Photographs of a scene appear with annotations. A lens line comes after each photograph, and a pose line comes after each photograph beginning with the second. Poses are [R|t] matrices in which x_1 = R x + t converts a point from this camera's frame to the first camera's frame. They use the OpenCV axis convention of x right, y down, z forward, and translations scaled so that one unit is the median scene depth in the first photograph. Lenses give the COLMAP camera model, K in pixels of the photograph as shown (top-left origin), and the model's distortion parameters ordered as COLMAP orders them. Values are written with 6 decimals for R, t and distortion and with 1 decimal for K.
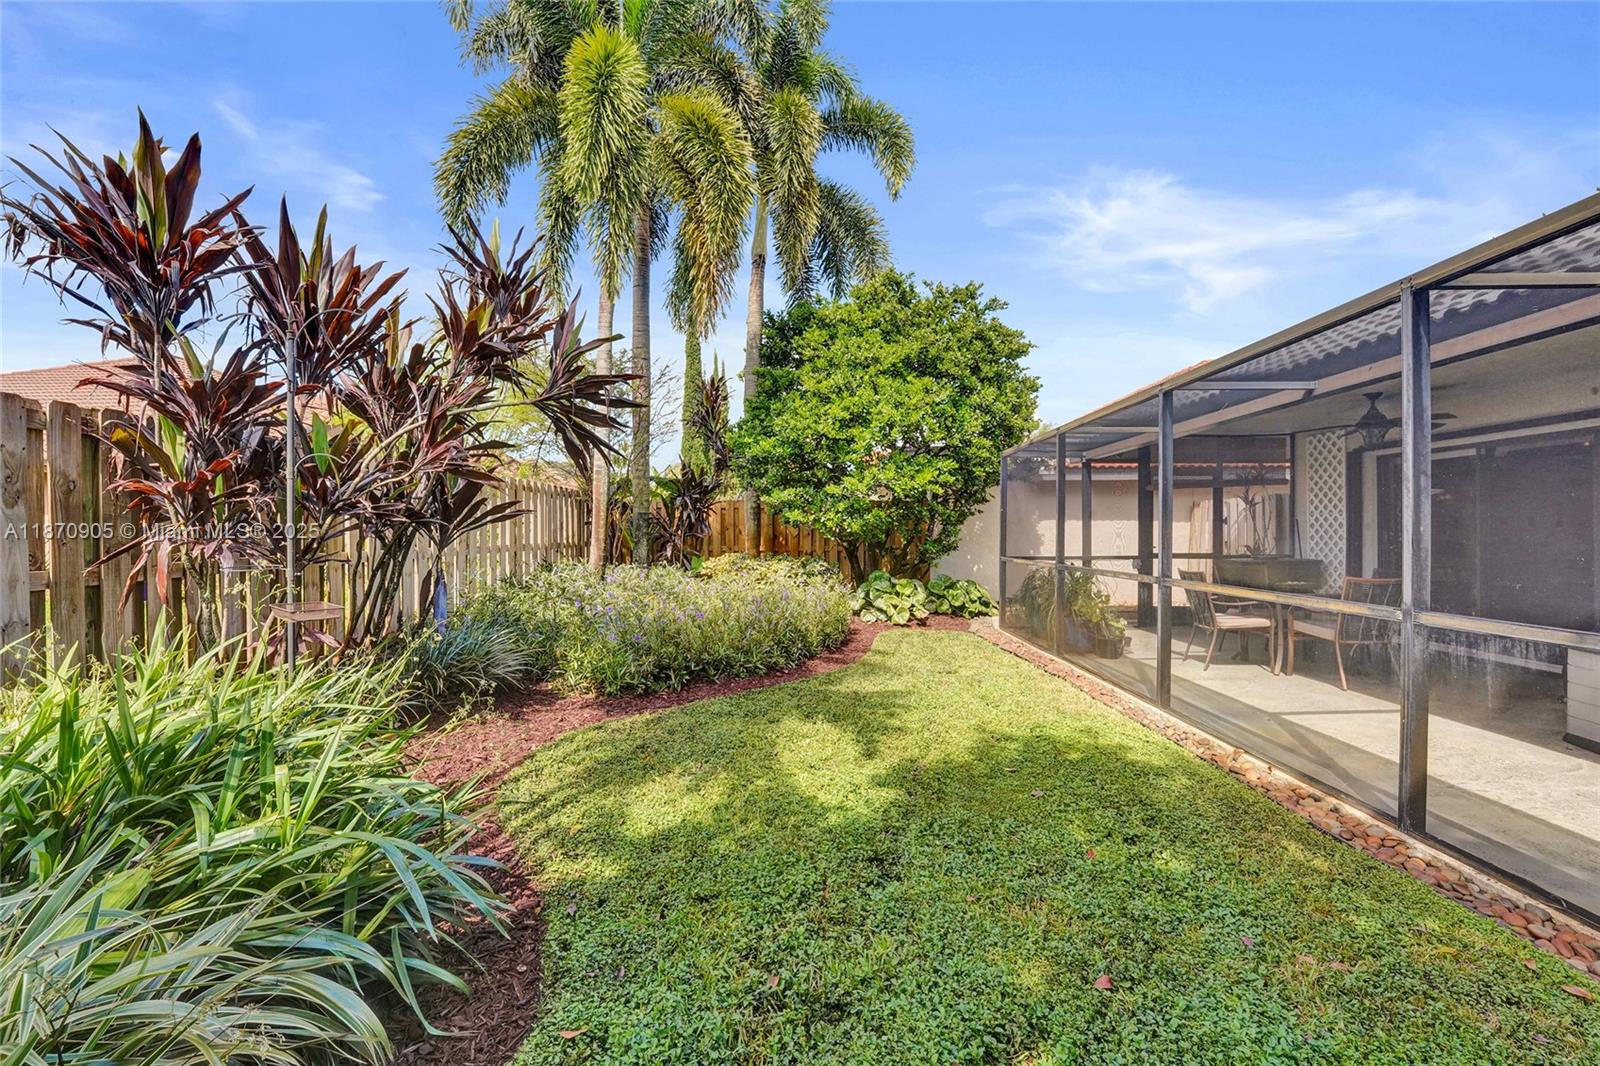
lens RADIAL K [[652.5, 0, 796.7], [0, 652.5, 530.7], [0, 0, 1]] dist [-0.027263, -0.000325]
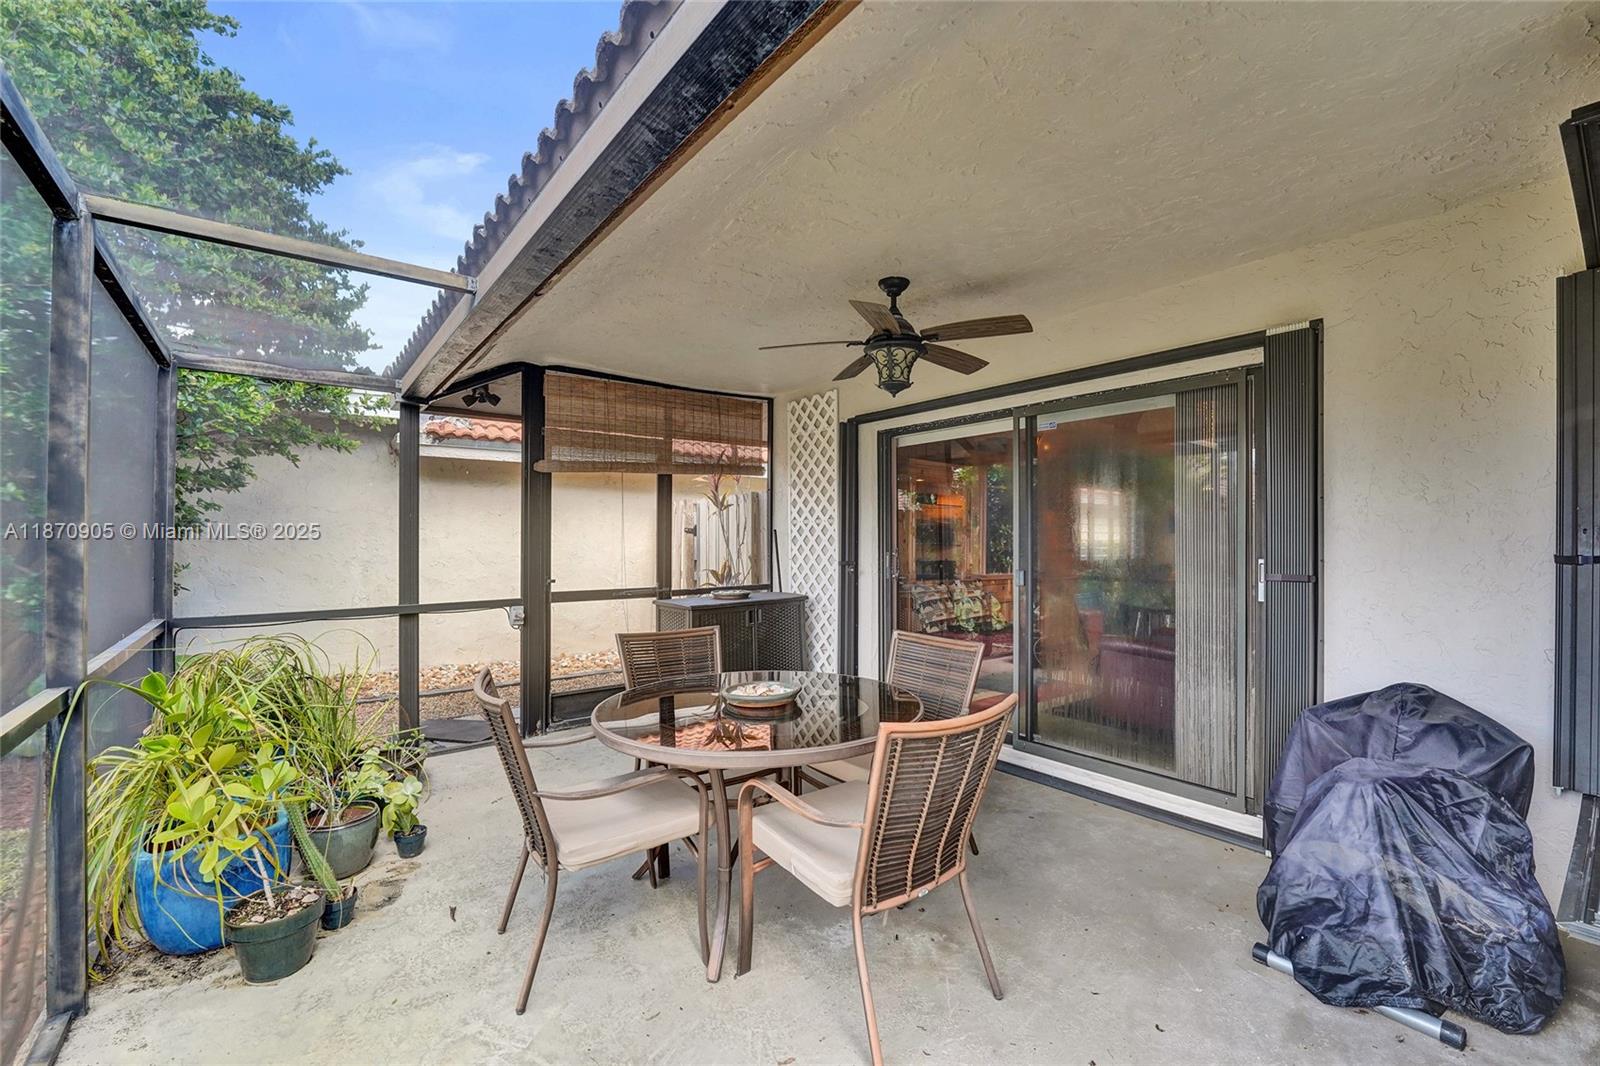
lens RADIAL K [[675.8, 0, 797.8], [0, 675.8, 540.2], [0, 0, 1]] dist [-0.003680, -0.000755]
pose [[0.778234, 0.000989, 0.627973, 0.355853], [-0.002084, 0.999997, 0.001008, -0.008121], [-0.627971, -0.002093, 0.778234, 0.439381]]
